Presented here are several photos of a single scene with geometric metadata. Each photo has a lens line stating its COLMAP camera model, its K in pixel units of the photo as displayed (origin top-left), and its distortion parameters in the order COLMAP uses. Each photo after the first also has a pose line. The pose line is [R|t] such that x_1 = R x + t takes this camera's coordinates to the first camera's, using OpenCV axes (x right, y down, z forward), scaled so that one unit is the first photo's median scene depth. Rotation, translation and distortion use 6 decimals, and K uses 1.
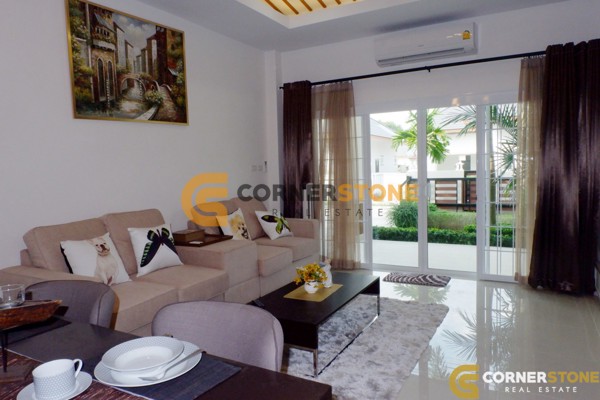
lens RADIAL K [[419.9, 0, 300.0], [0, 419.9, 196.8], [0, 0, 1]] dist [-0.034119, 0.011325]
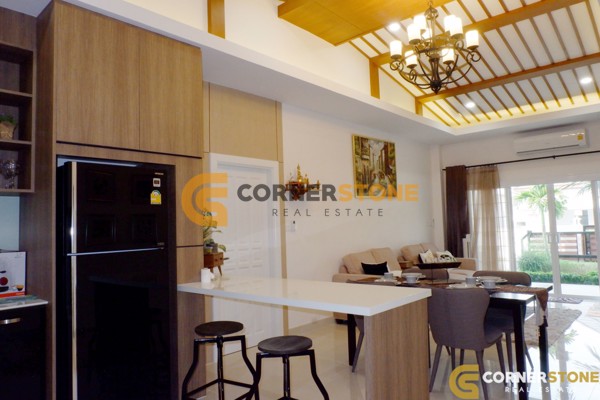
lens RADIAL K [[419.9, 0, 300.0], [0, 419.9, 196.8], [0, 0, 1]] dist [-0.034119, 0.011325]
pose [[0.975862, -0.019768, -0.217490, -0.292107], [-0.010028, 0.990788, -0.135050, 0.053941], [0.218156, 0.133971, 0.966675, -0.701291]]
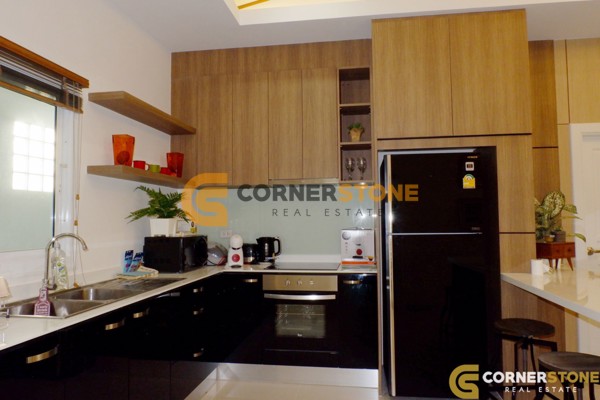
lens RADIAL K [[419.9, 0, 300.0], [0, 419.9, 196.8], [0, 0, 1]] dist [-0.034119, 0.011325]
pose [[0.348654, -0.025466, -0.936905, -0.127906], [-0.071077, 0.996034, -0.053524, 0.044748], [0.934552, 0.085254, 0.345461, -0.571885]]
